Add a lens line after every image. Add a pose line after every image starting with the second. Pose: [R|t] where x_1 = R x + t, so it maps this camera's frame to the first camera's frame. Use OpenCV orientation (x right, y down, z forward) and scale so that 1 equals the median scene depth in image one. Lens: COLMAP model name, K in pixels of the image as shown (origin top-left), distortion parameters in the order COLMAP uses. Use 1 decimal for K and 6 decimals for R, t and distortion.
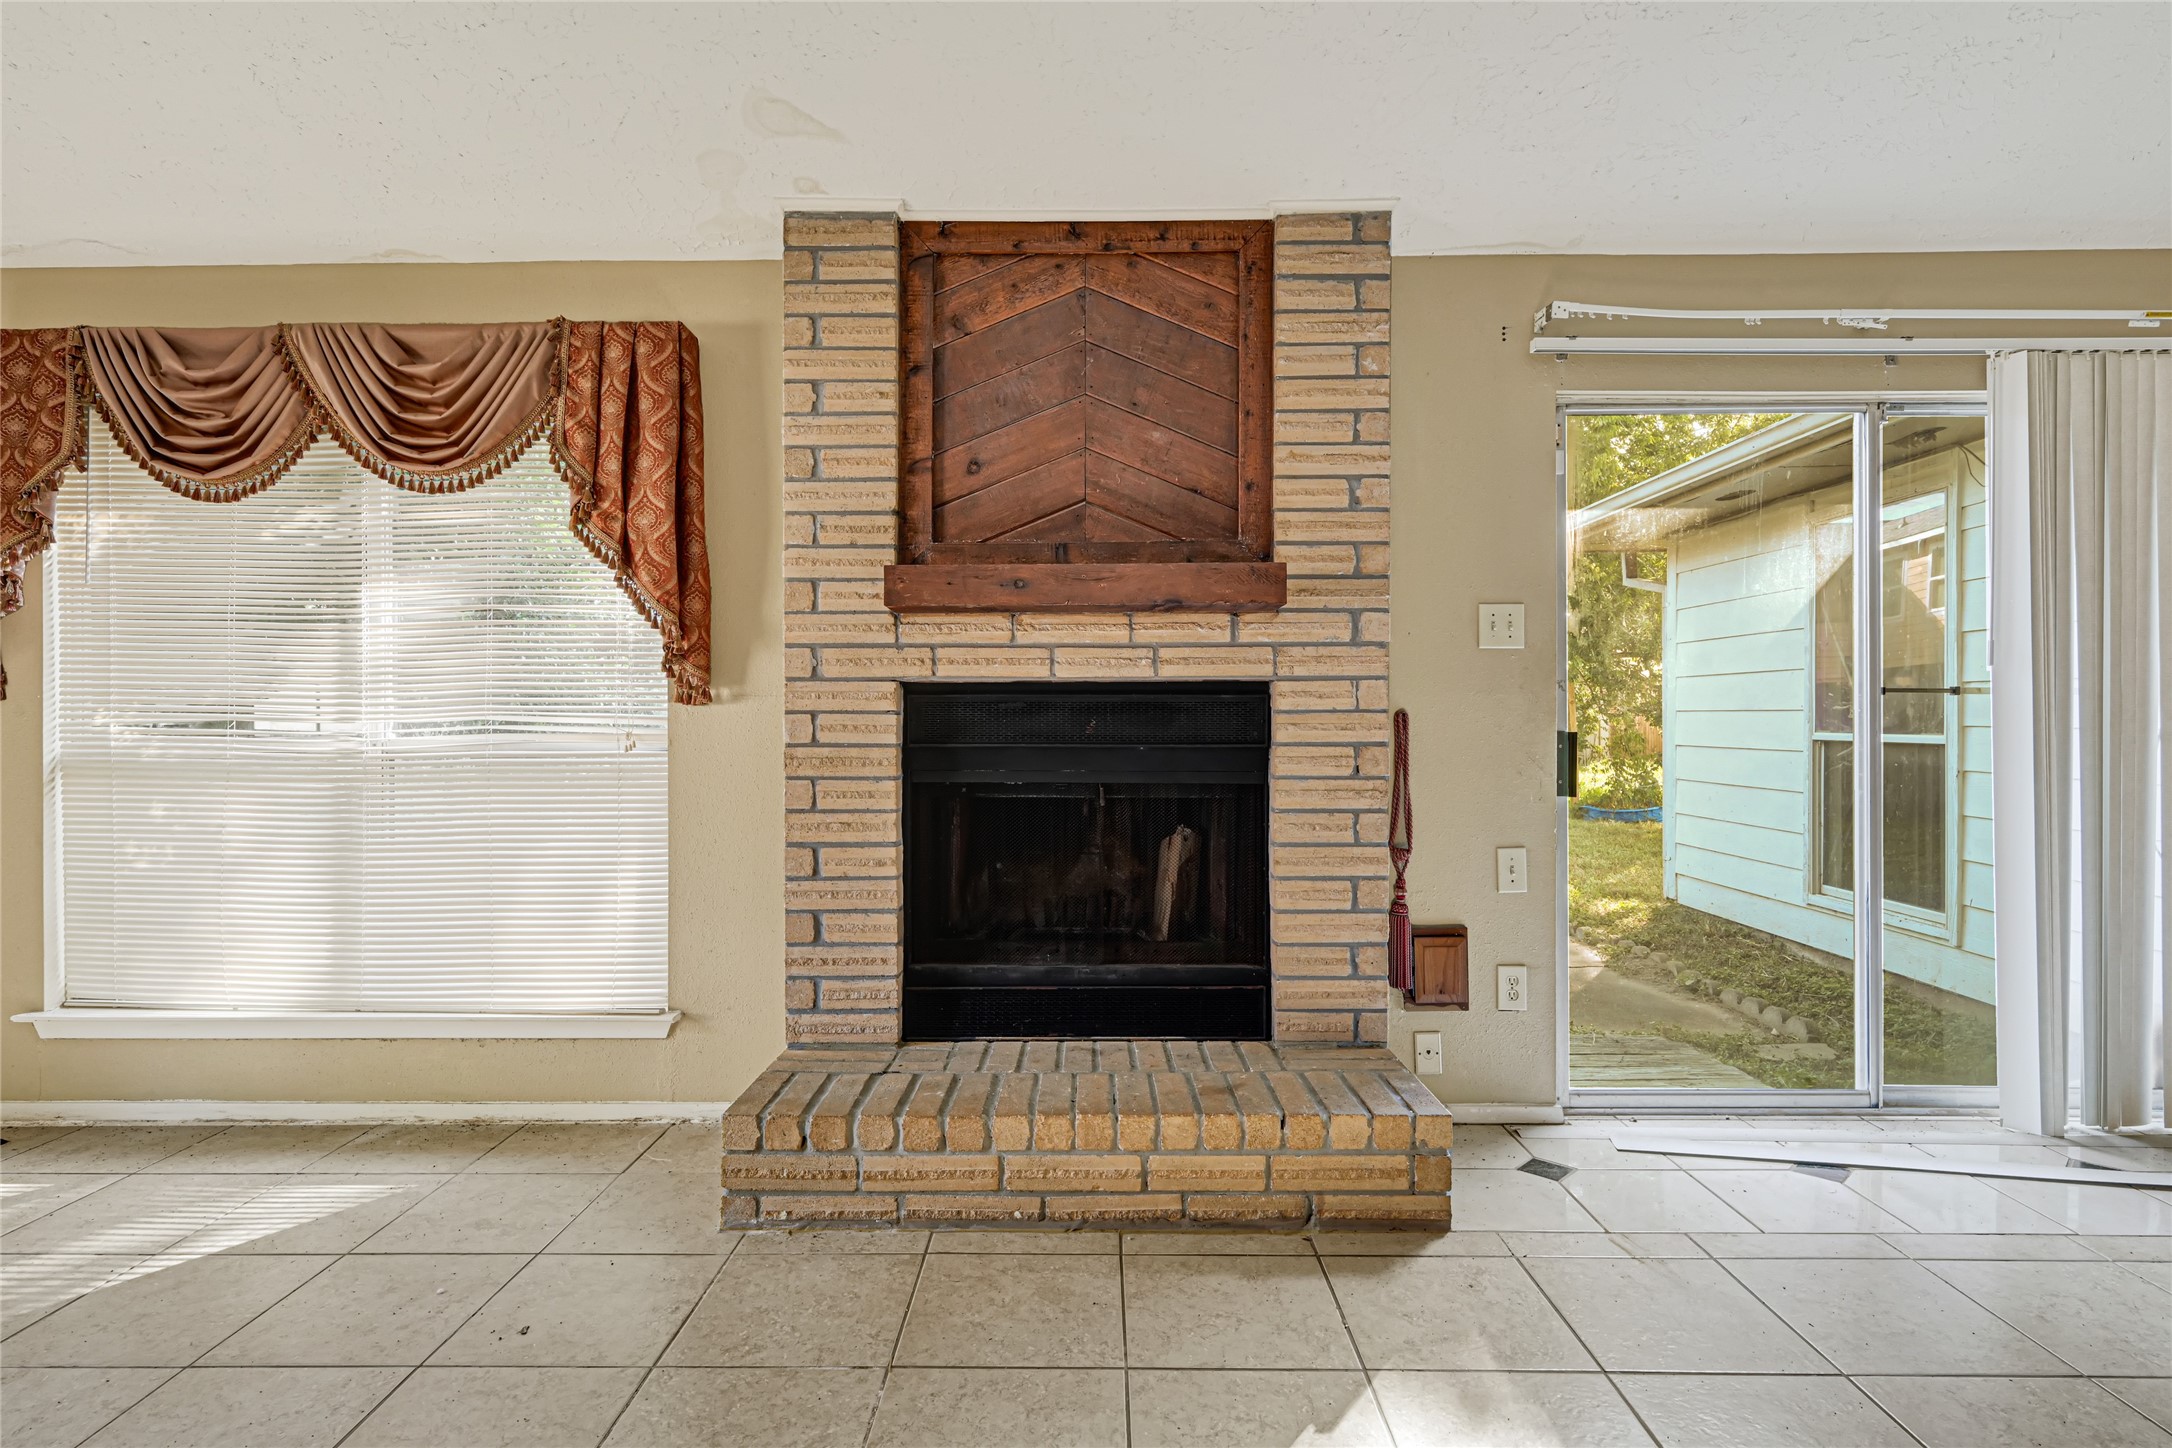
lens RADIAL K [[1117.6, 0, 1088.0], [0, 1117.6, 718.4], [0, 0, 1]] dist [-0.002128, -0.001344]
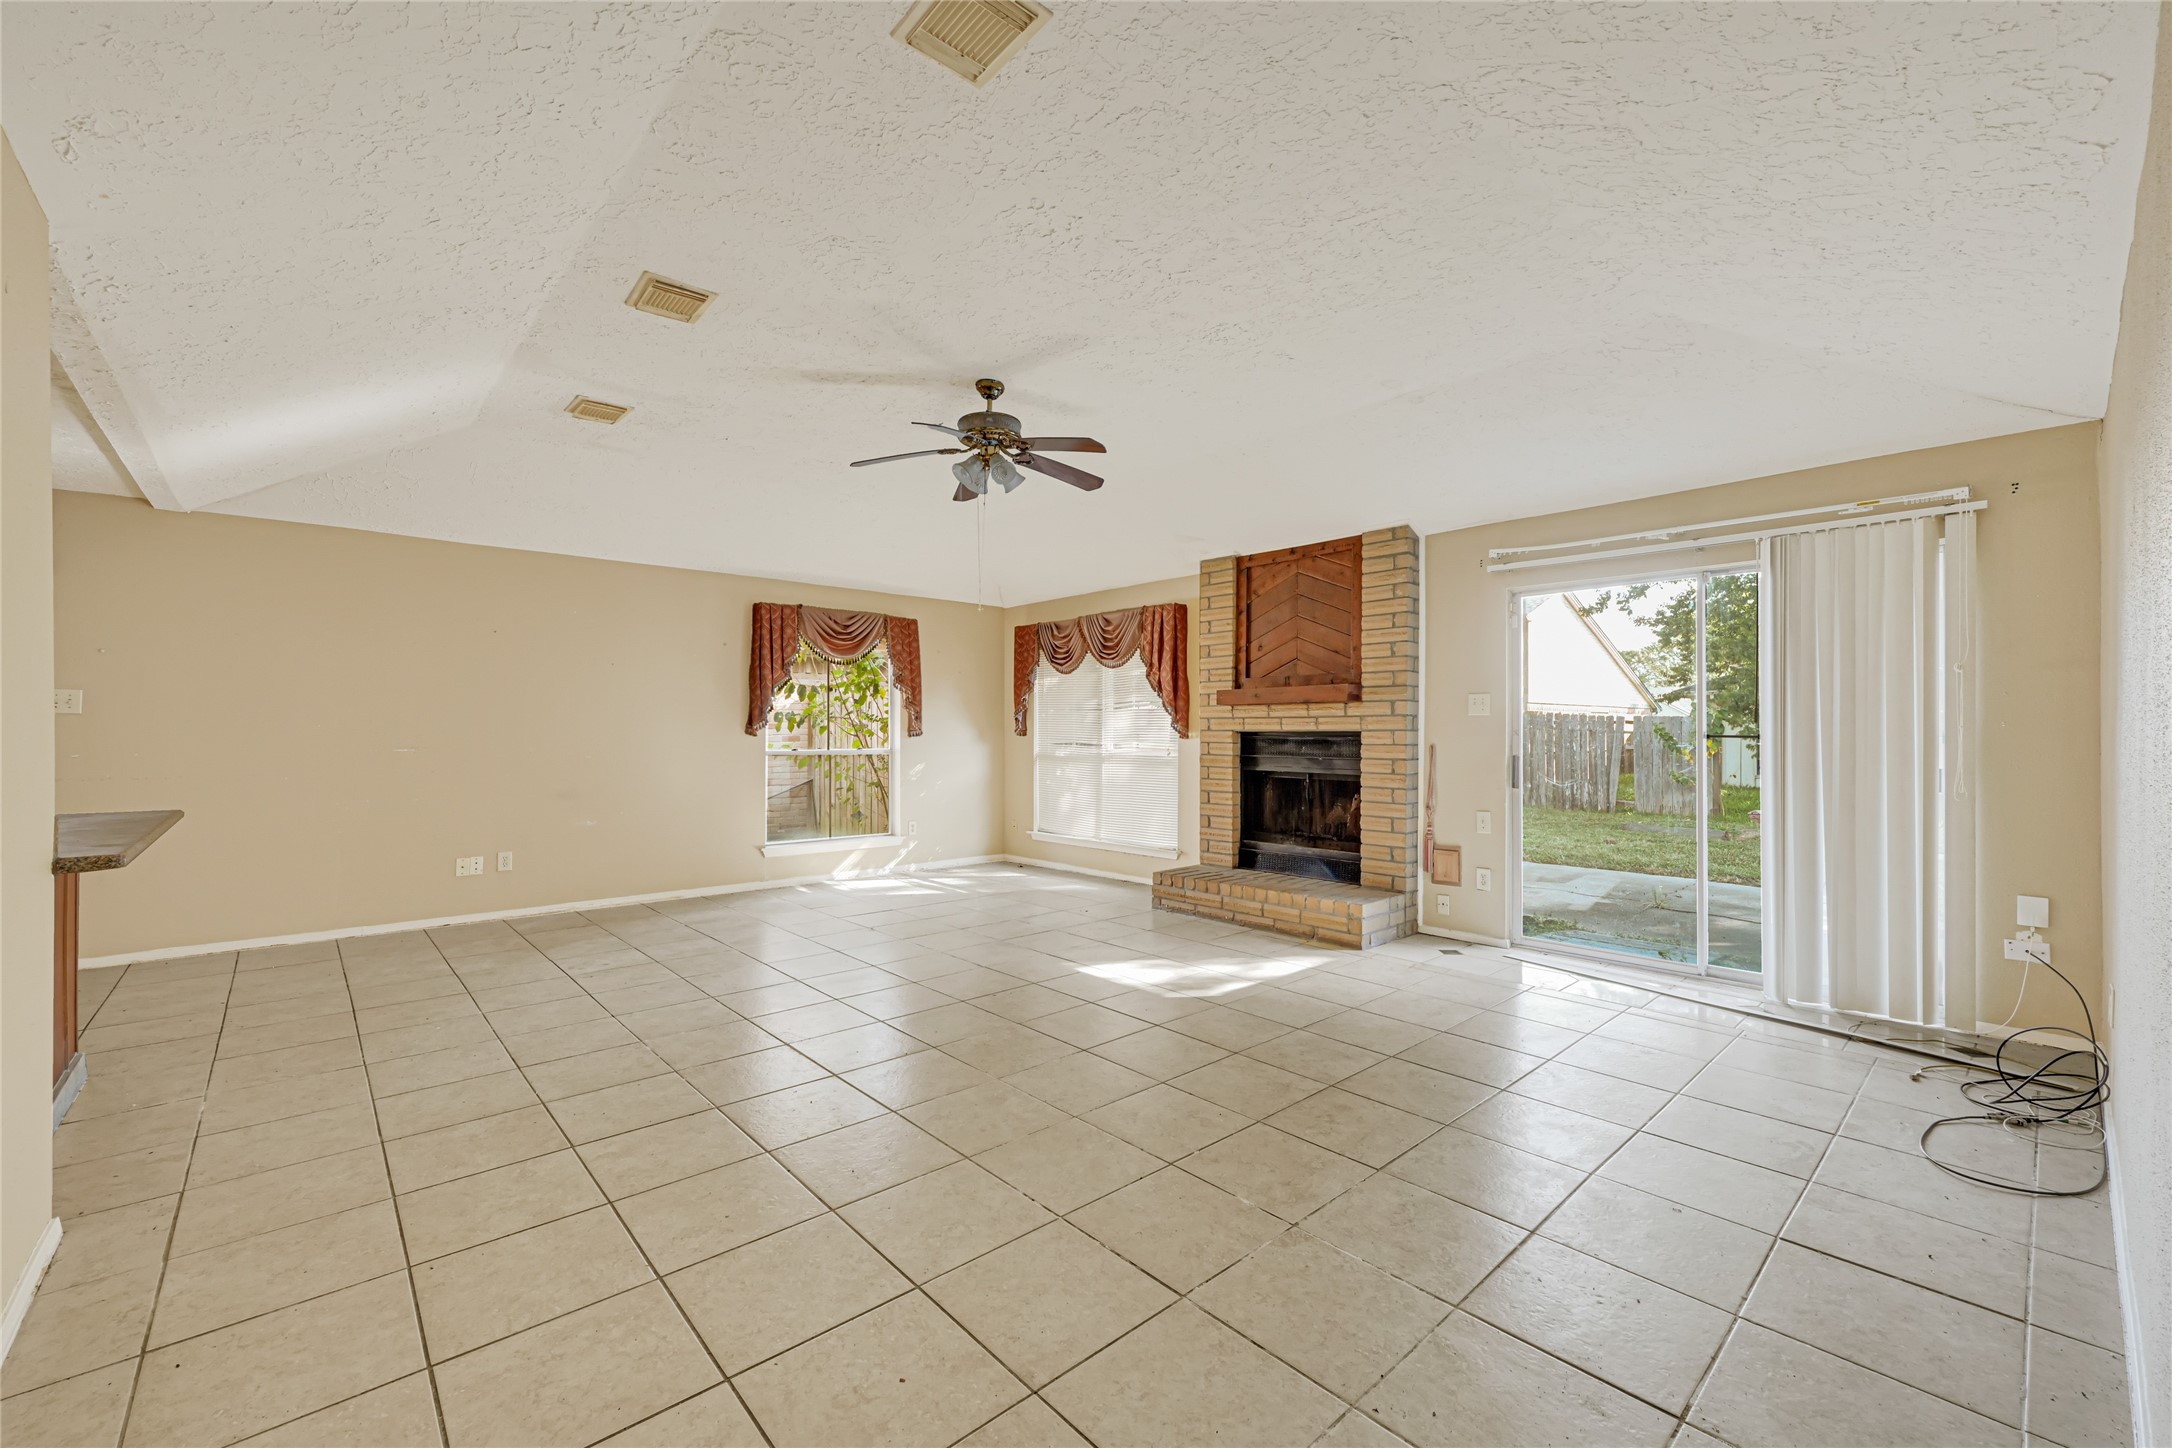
lens RADIAL K [[884.0, 0, 1078.3], [0, 884.0, 727.2], [0, 0, 1]] dist [0.000602, 0.000787]
pose [[0.674420, -0.001692, -0.738346, 1.129587], [-0.002074, 0.999989, -0.004186, -0.033342], [0.738345, 0.004355, 0.674409, -0.688904]]
